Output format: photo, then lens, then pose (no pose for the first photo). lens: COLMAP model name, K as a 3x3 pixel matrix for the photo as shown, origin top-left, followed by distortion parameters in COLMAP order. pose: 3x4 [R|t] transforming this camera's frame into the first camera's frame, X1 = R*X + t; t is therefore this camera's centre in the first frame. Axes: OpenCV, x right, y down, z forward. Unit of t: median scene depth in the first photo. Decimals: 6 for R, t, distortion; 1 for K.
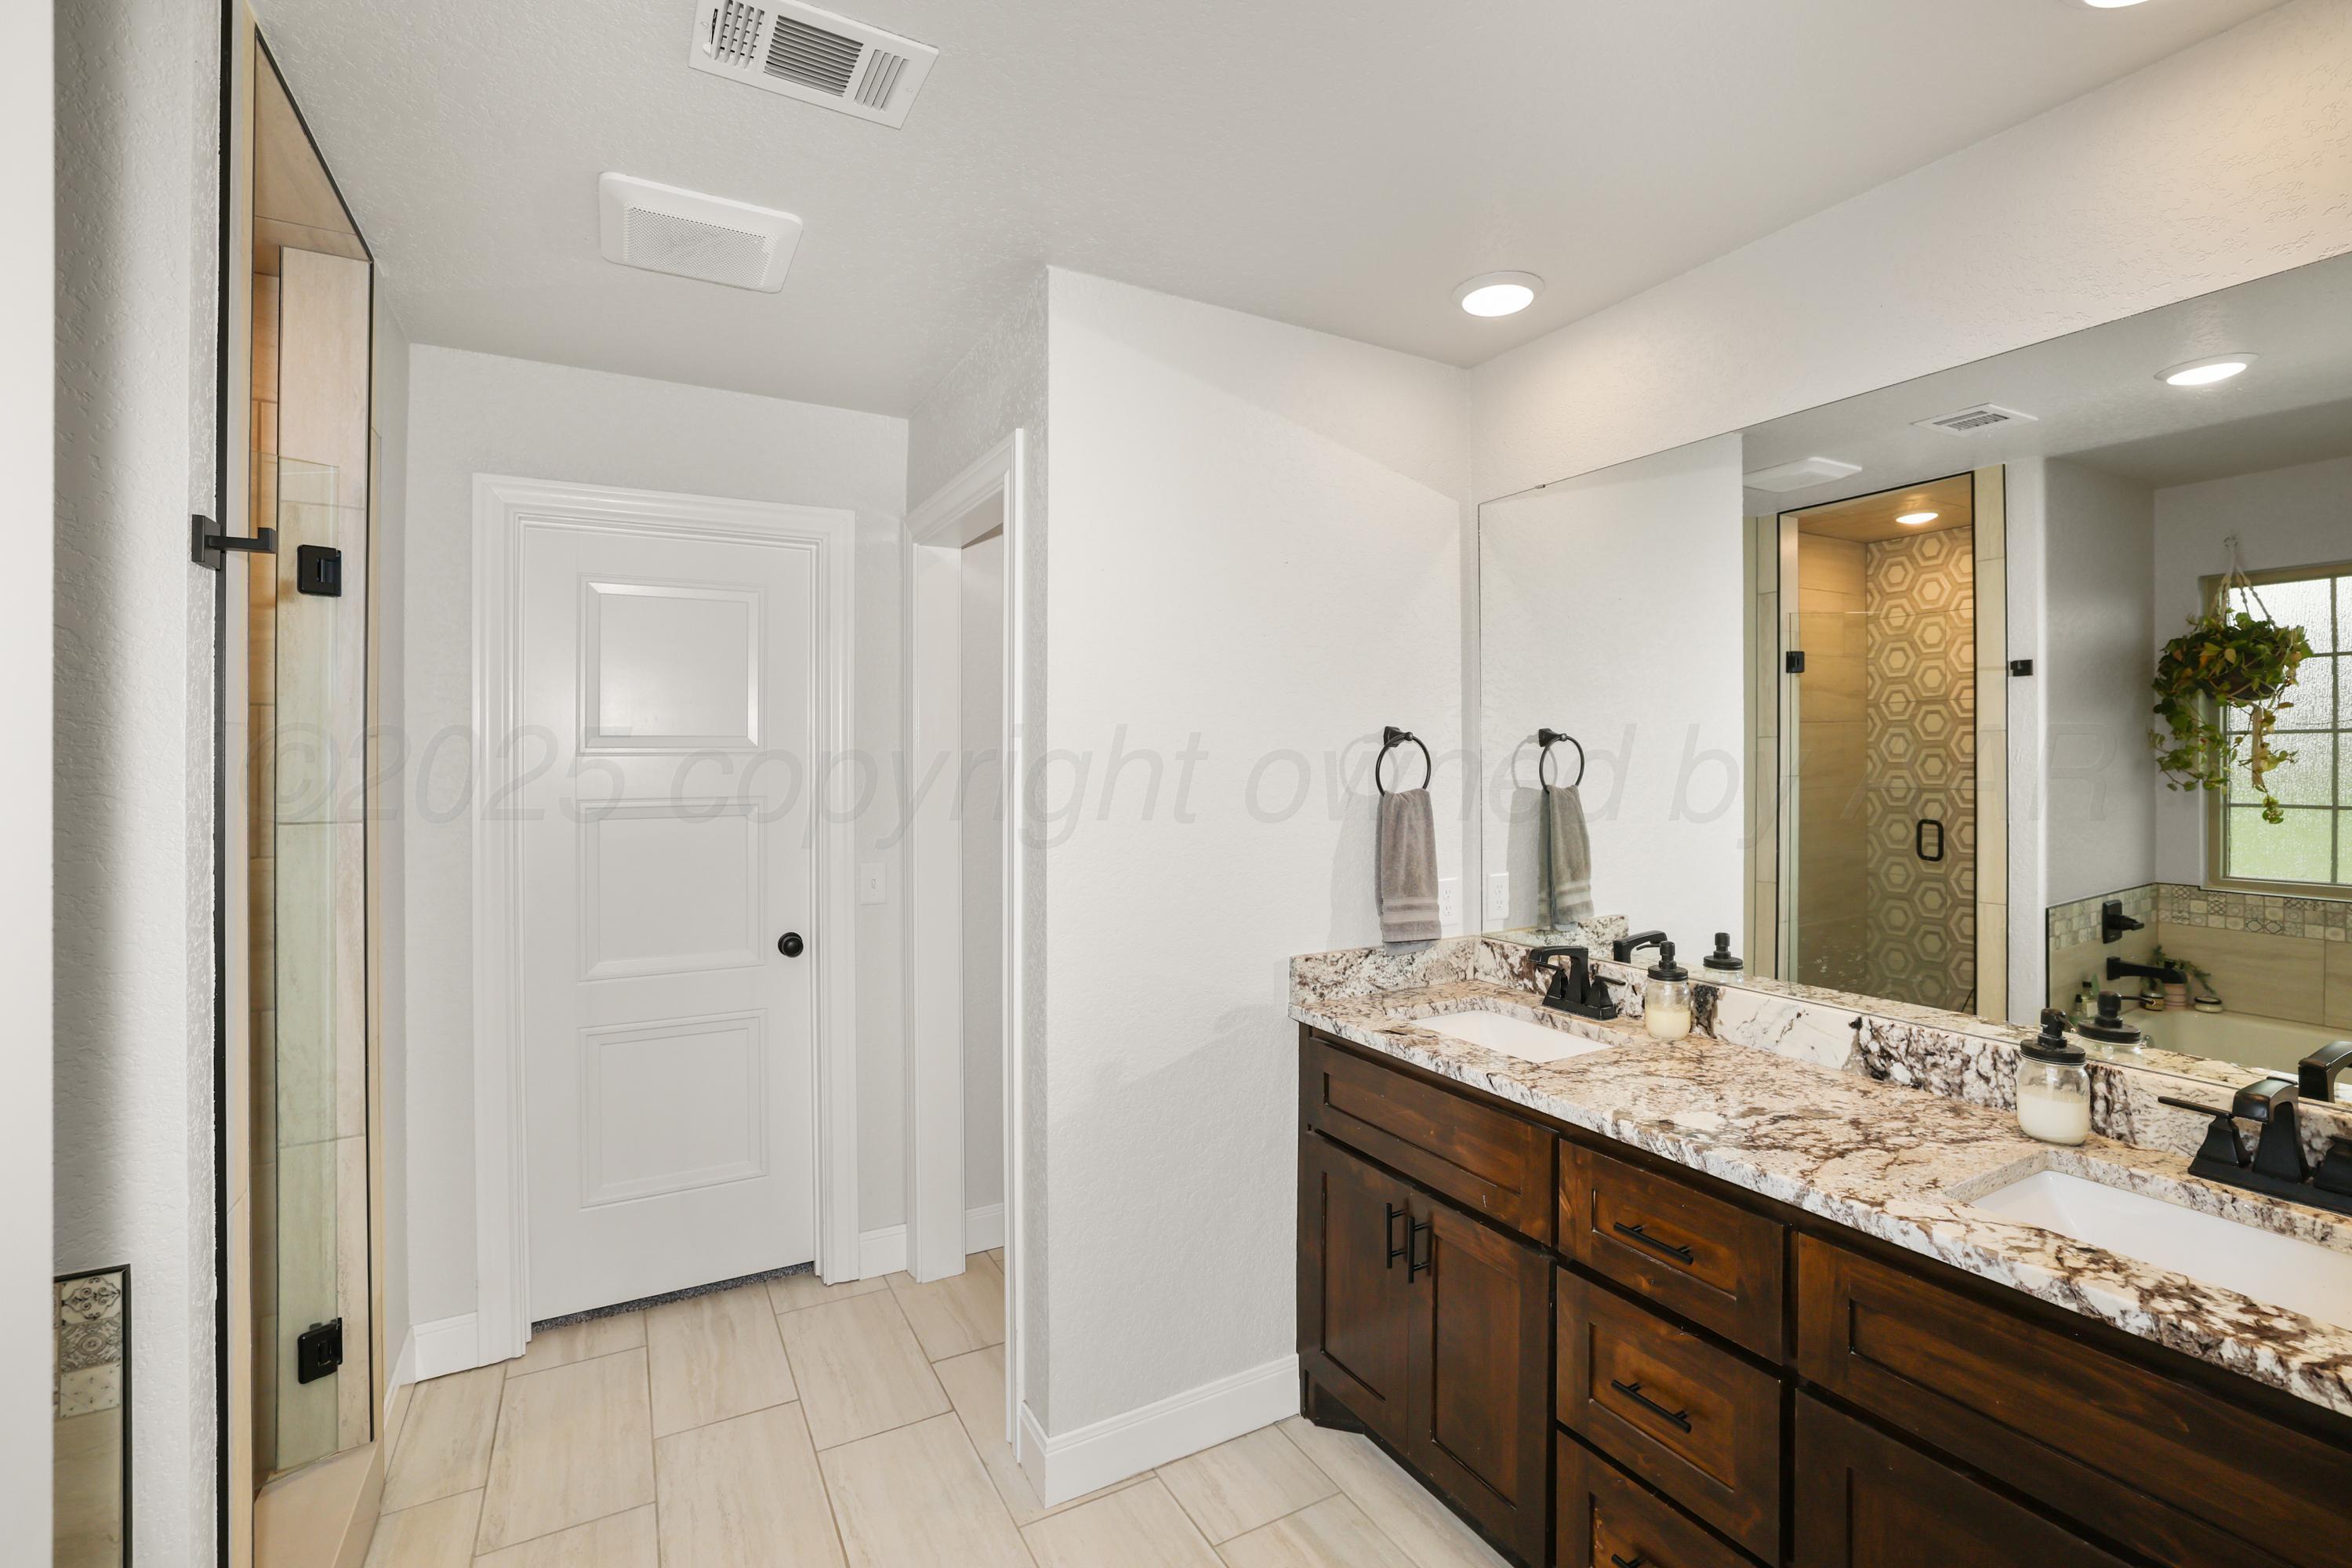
lens RADIAL K [[1035.6, 0, 1177.4], [0, 1035.6, 752.4], [0, 0, 1]] dist [-0.000233, 0.000328]
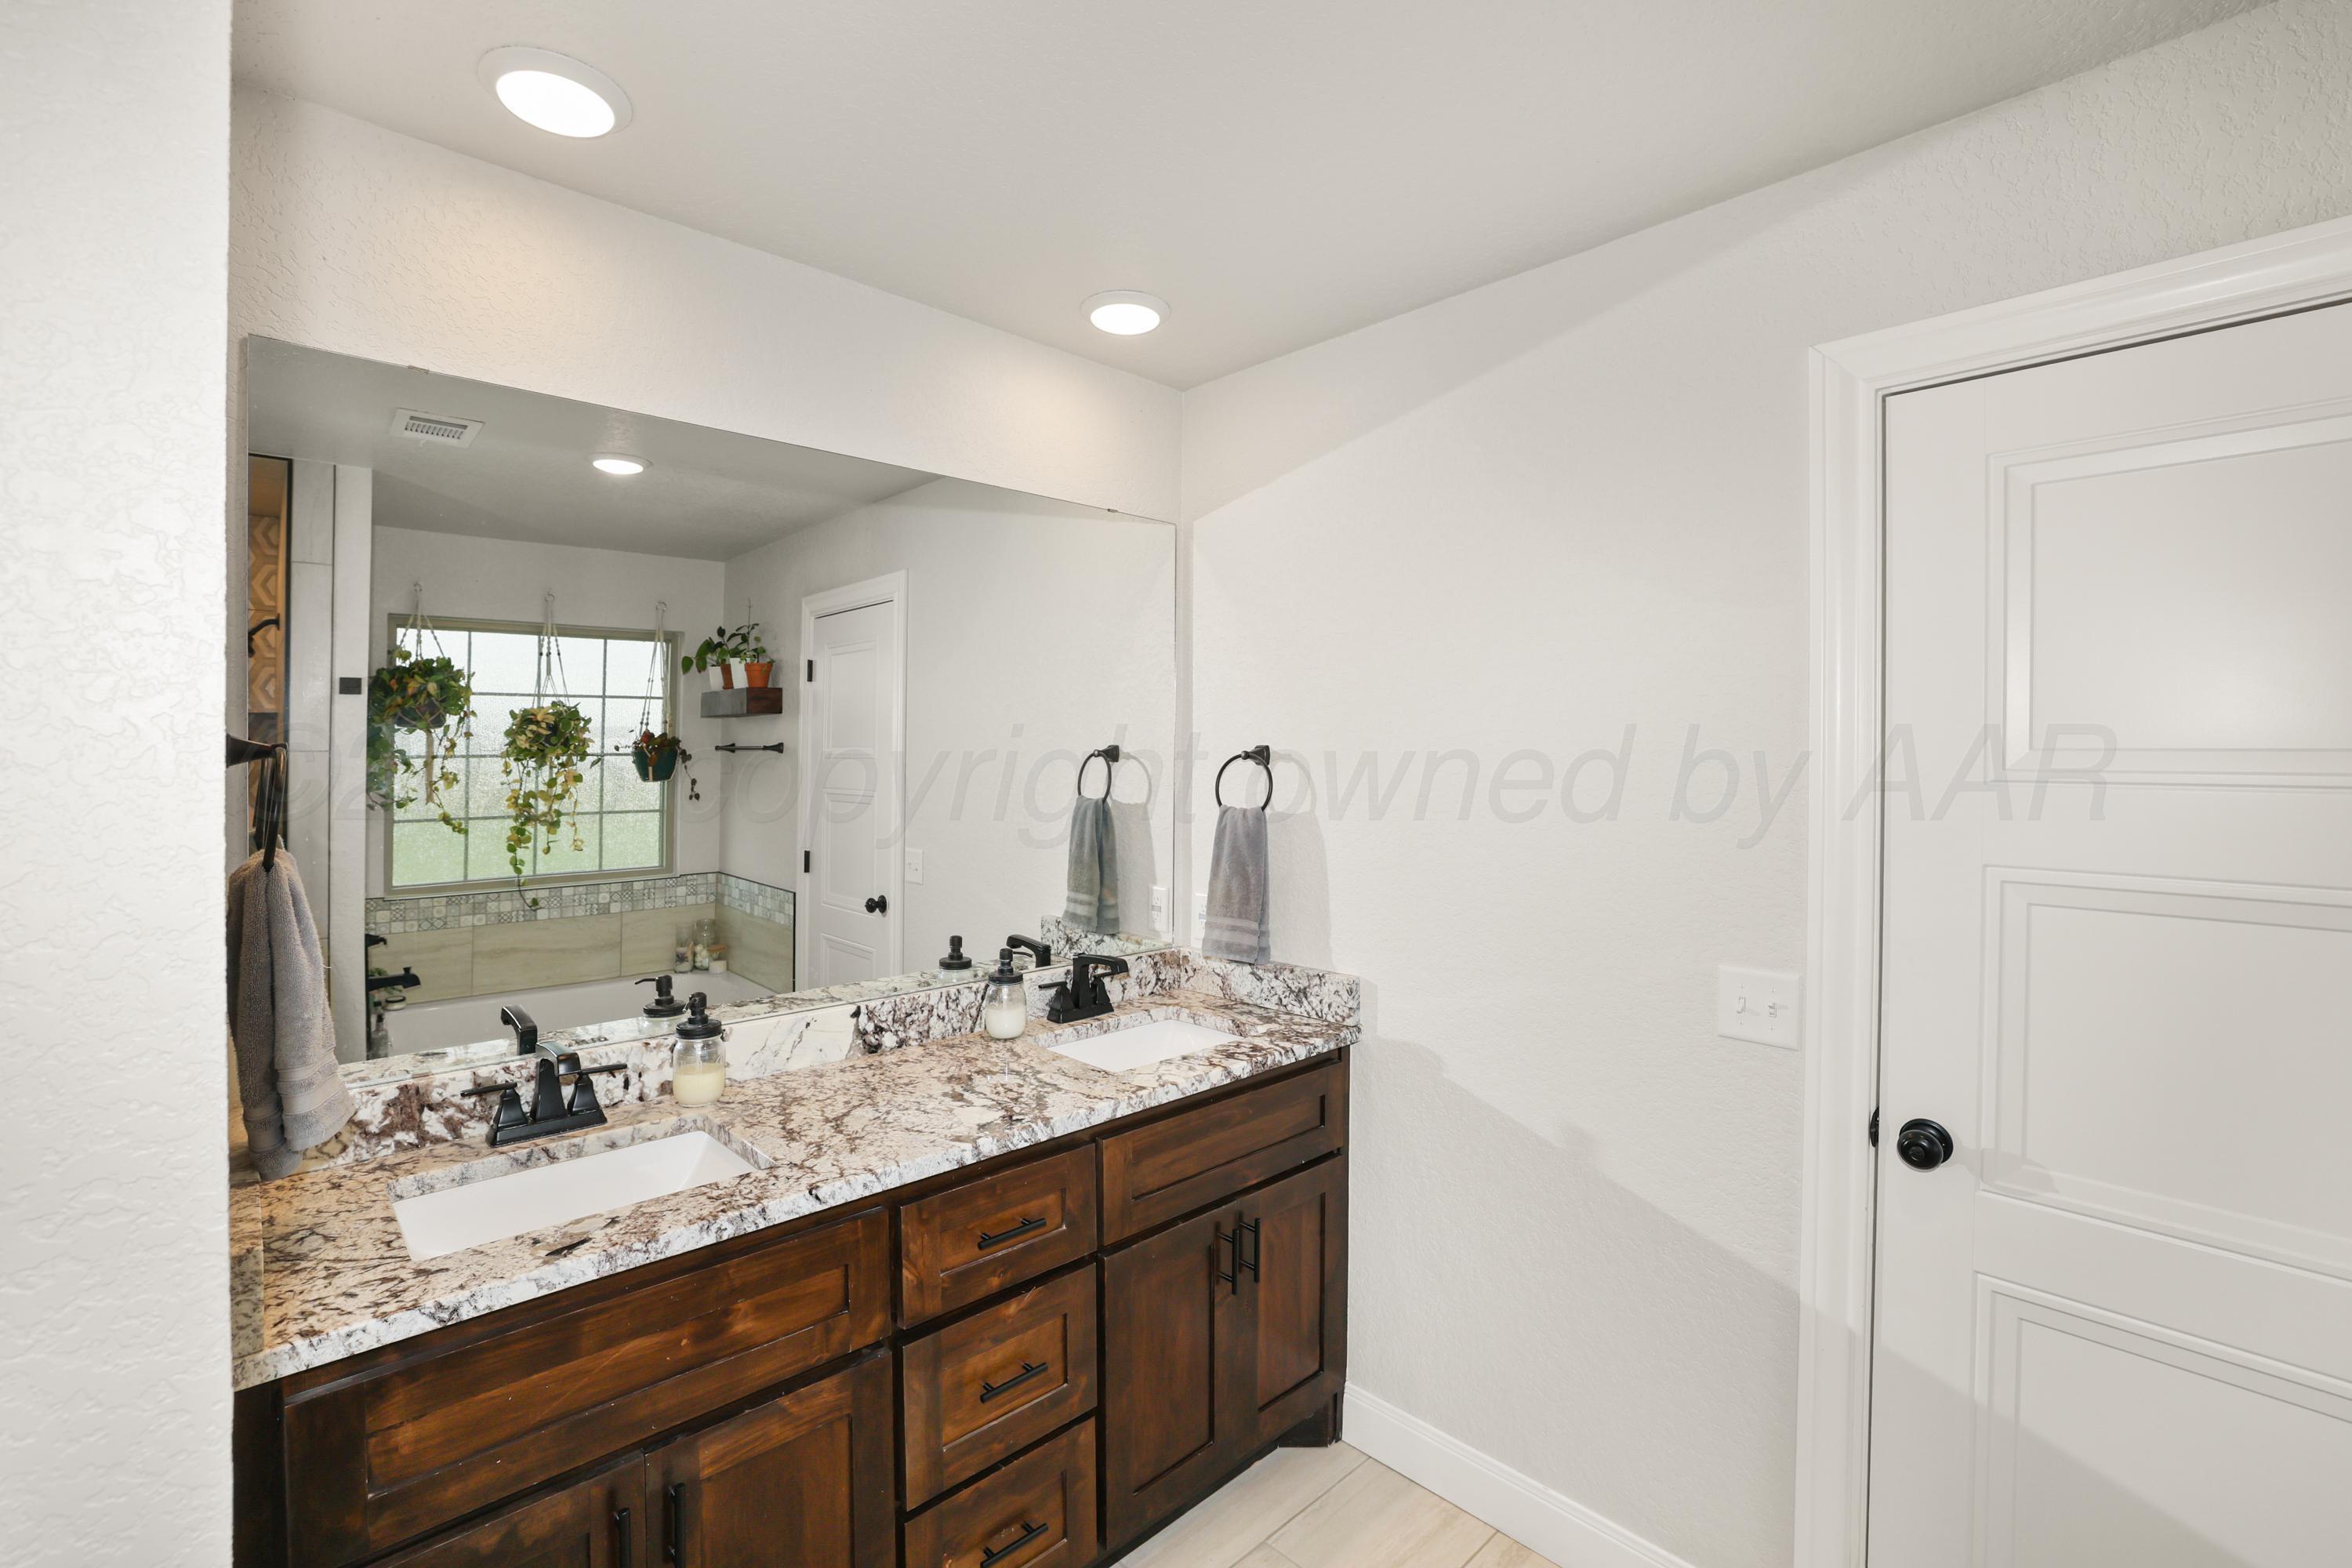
lens RADIAL K [[1014.0, 0, 1177.8], [0, 1014.0, 822.7], [0, 0, 1]] dist [-0.027207, 0.000127]
pose [[-0.240371, -0.047658, 0.969511, -0.502363], [0.004344, 0.998731, 0.050171, 0.003051], [-0.970671, 0.016272, -0.239859, 0.965289]]
